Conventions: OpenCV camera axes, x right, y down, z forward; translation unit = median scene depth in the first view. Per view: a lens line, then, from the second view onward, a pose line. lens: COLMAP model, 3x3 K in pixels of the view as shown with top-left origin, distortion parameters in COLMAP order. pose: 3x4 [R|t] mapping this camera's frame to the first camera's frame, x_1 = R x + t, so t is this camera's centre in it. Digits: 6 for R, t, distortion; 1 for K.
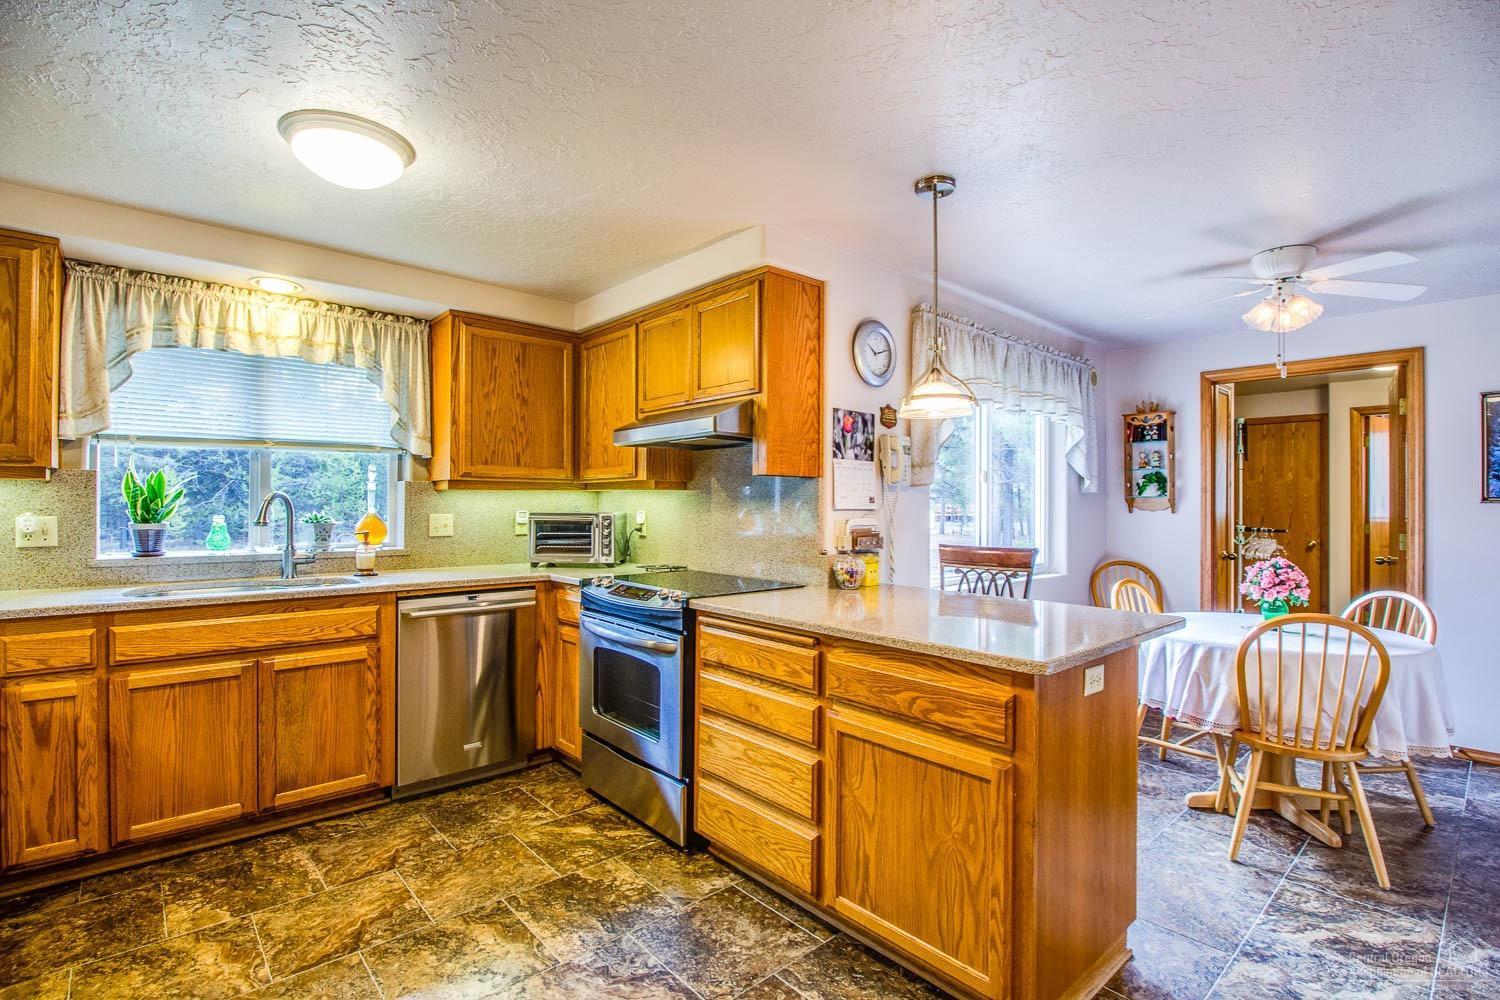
lens RADIAL K [[690.9, 0, 750.0], [0, 690.9, 500.0], [0, 0, 1]] dist [-0.000118, -0.000012]
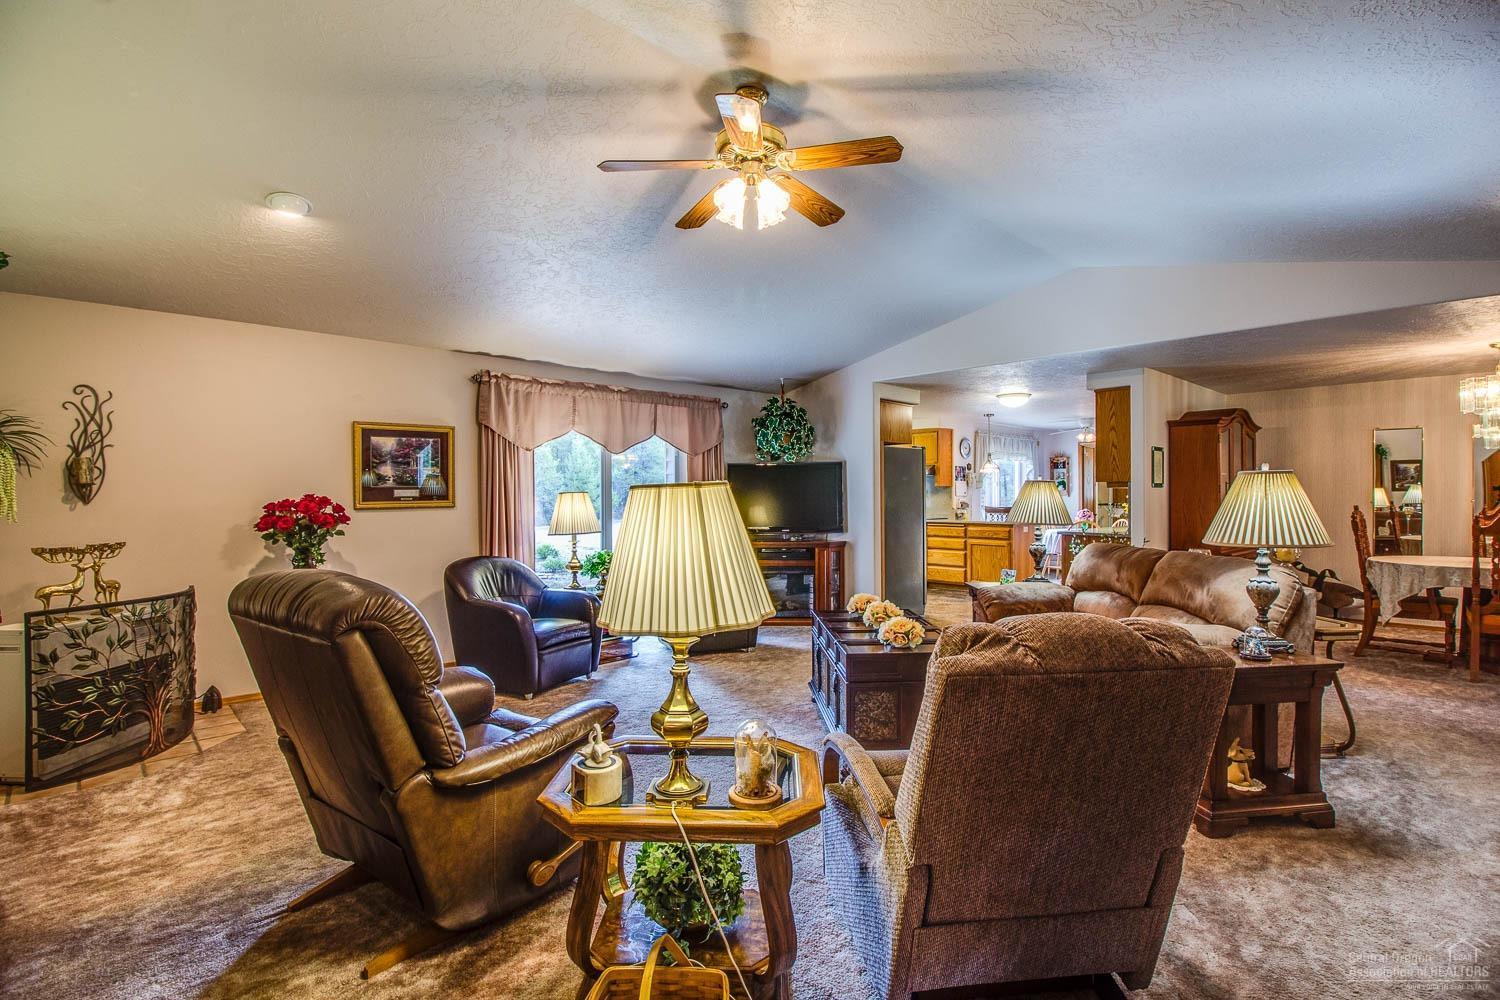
lens RADIAL K [[690.9, 0, 750.0], [0, 690.9, 500.0], [0, 0, 1]] dist [-0.000118, -0.000012]
pose [[0.999797, -0.006826, 0.018939, -0.921319], [0.006545, 0.999868, 0.014839, -0.021749], [-0.019038, -0.014712, 0.999711, -2.298396]]
